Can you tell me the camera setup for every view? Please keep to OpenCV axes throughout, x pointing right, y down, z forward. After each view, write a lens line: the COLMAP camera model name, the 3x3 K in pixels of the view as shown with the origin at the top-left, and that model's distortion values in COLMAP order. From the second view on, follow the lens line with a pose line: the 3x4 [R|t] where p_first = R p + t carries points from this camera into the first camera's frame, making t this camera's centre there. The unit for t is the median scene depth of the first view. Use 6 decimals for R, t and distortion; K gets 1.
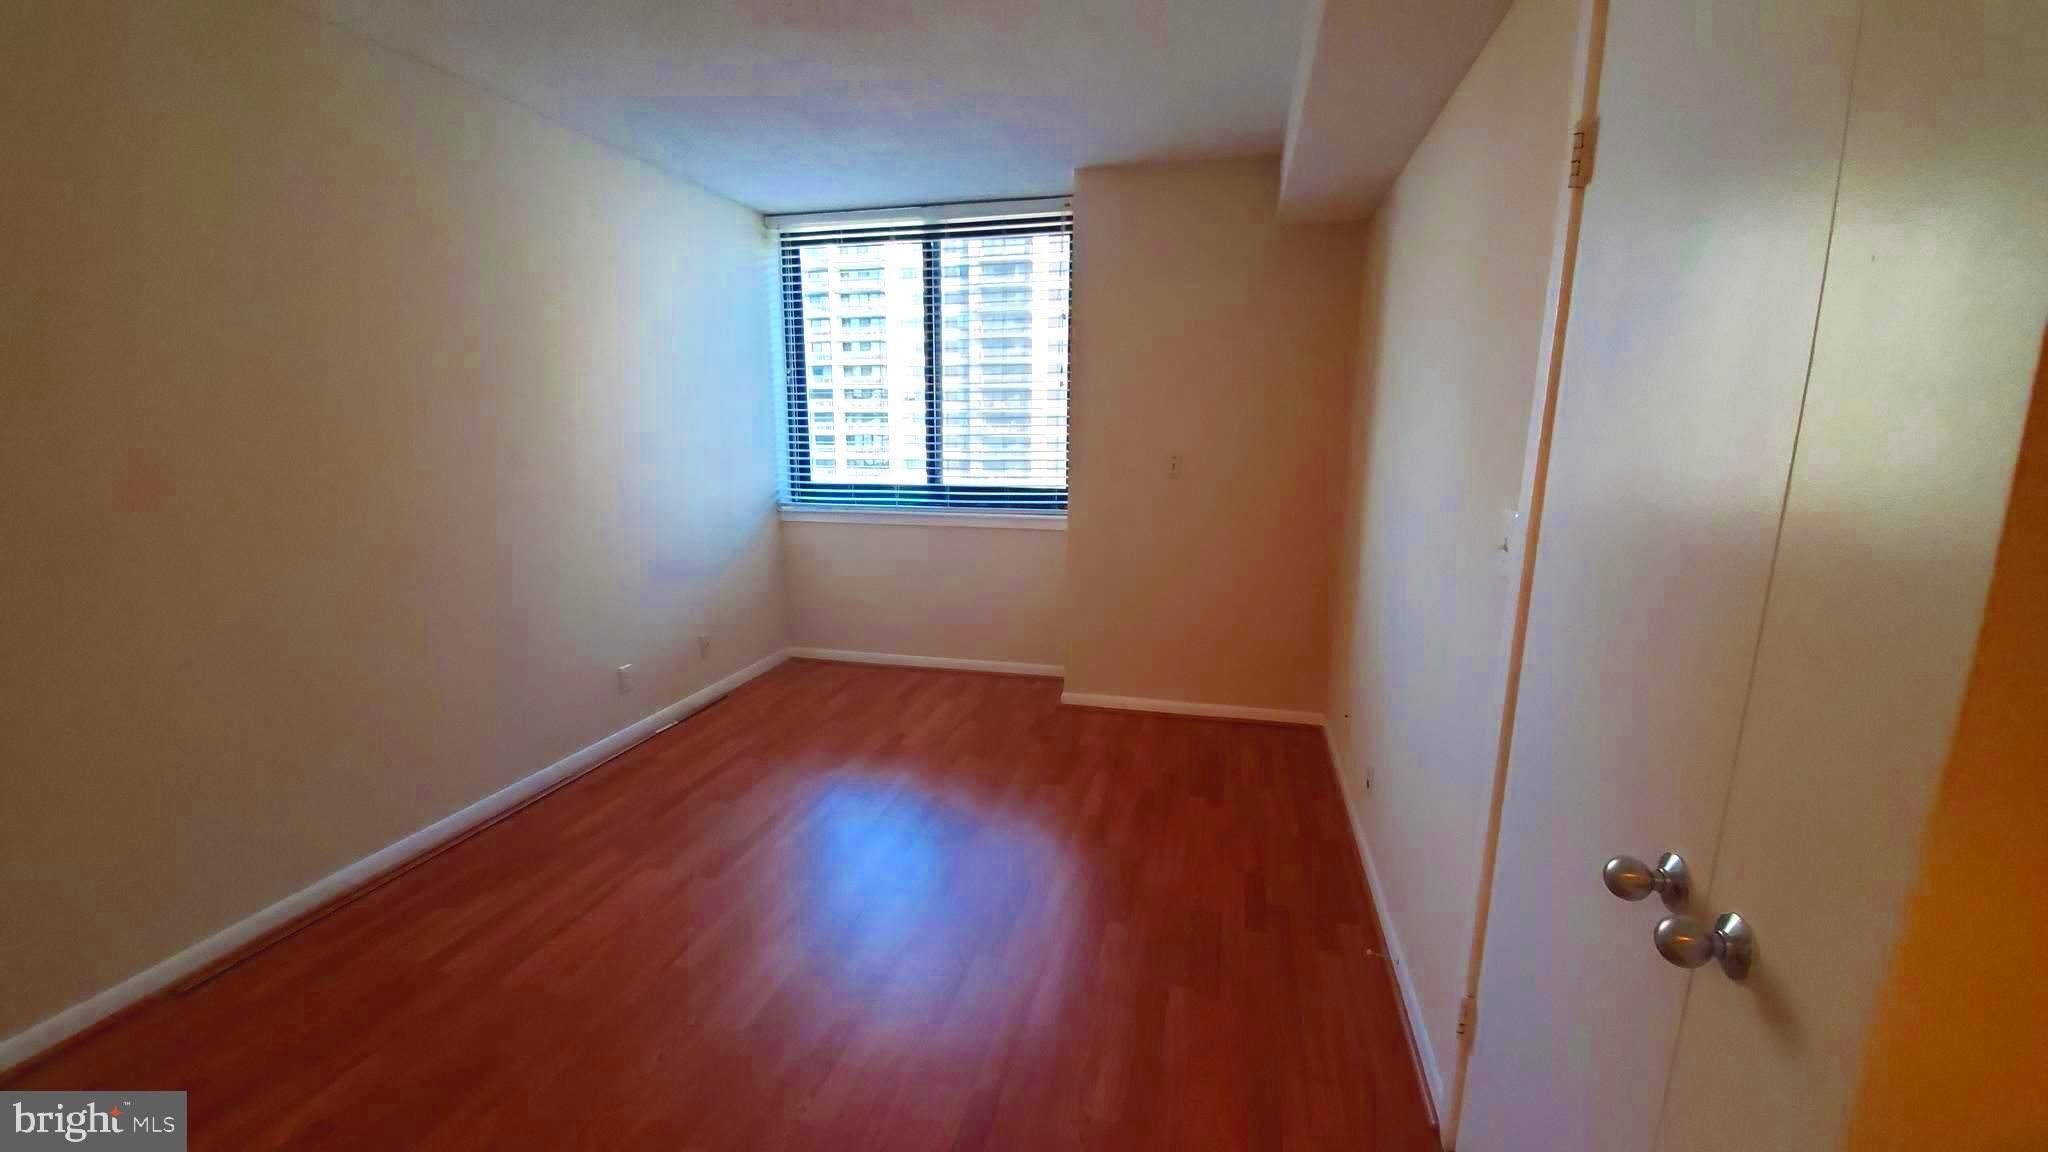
lens RADIAL K [[802.5, 0, 1033.7], [0, 802.5, 592.9], [0, 0, 1]] dist [-0.012566, -0.007274]
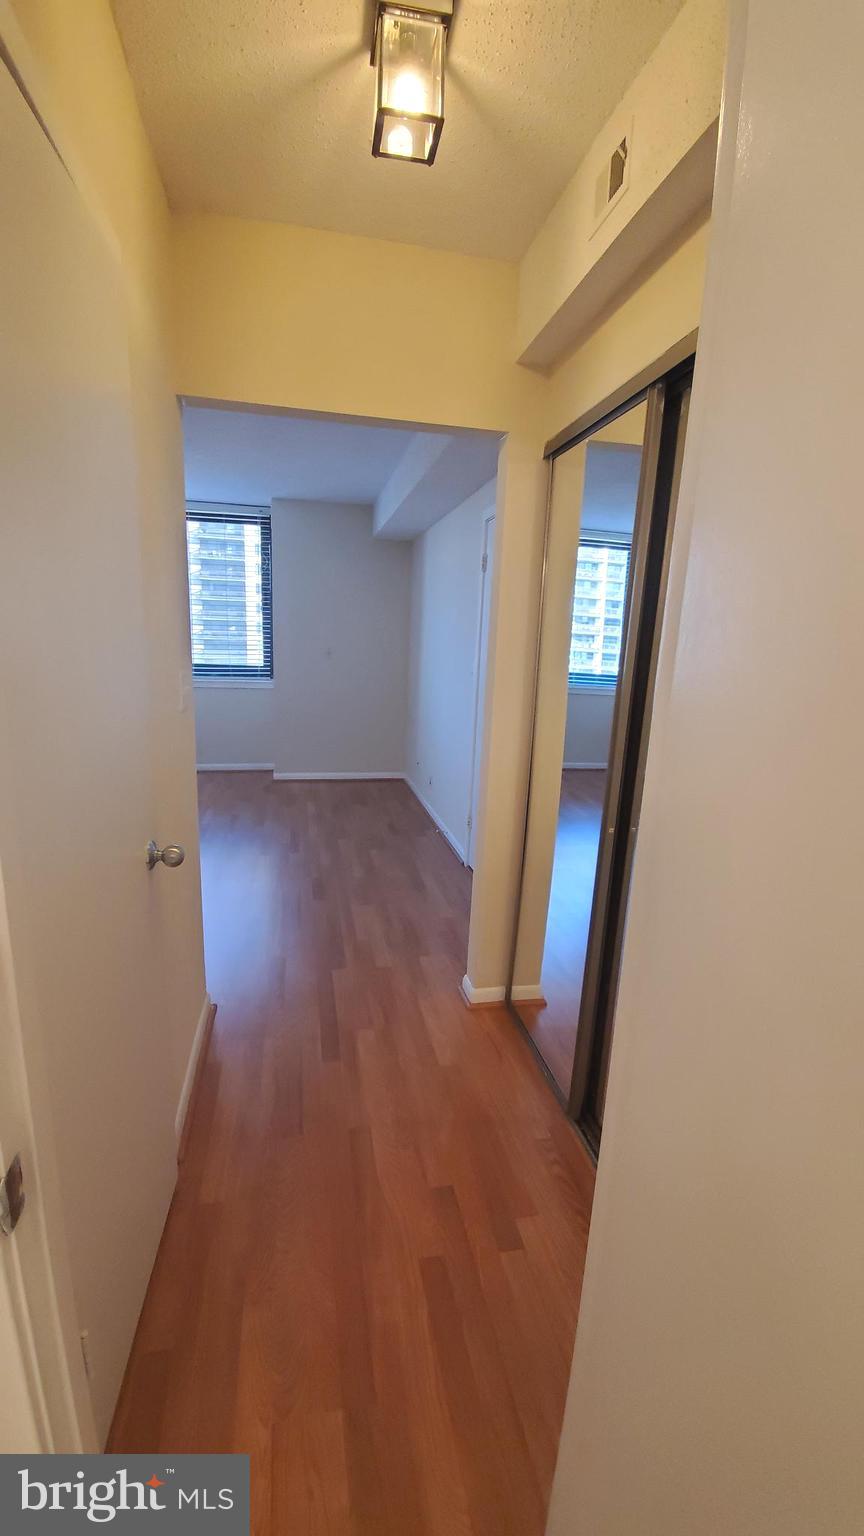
lens RADIAL K [[601.9, 0, 429.1], [0, 601.9, 776.9], [0, 0, 1]] dist [-0.012566, -0.007274]
pose [[0.901529, -0.067396, 0.427438, -0.225790], [0.054615, 0.997619, 0.042109, 0.086661], [-0.429258, -0.014618, 0.903063, -0.403234]]
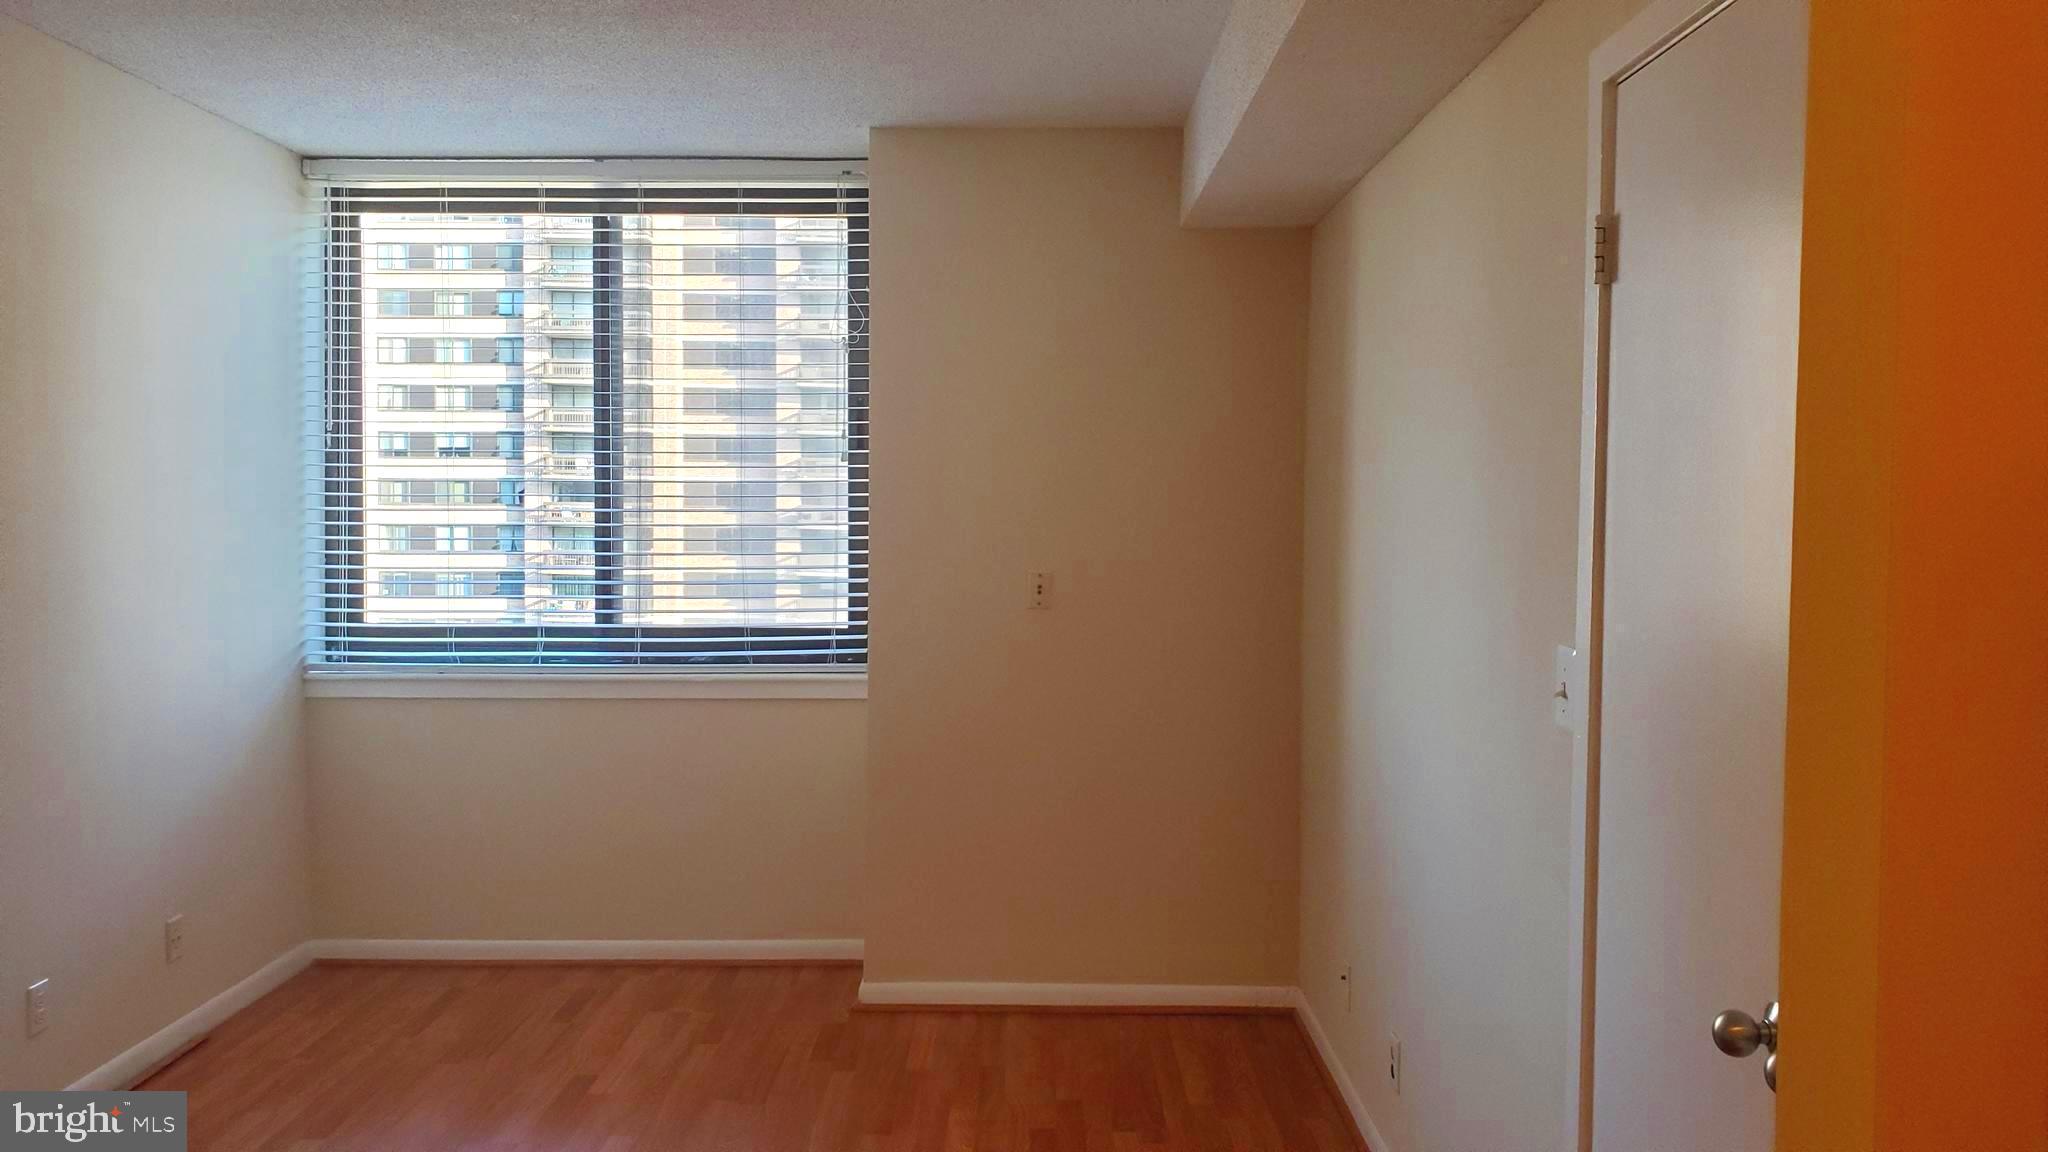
lens RADIAL K [[1575.8, 0, 1016.1], [0, 1575.8, 566.9], [0, 0, 1]] dist [0.004044, 0.001173]
pose [[0.974274, -0.009185, 0.225180, -0.100789], [0.046103, 0.986162, -0.159247, 0.014749], [-0.220601, 0.165531, 0.961215, -0.142033]]
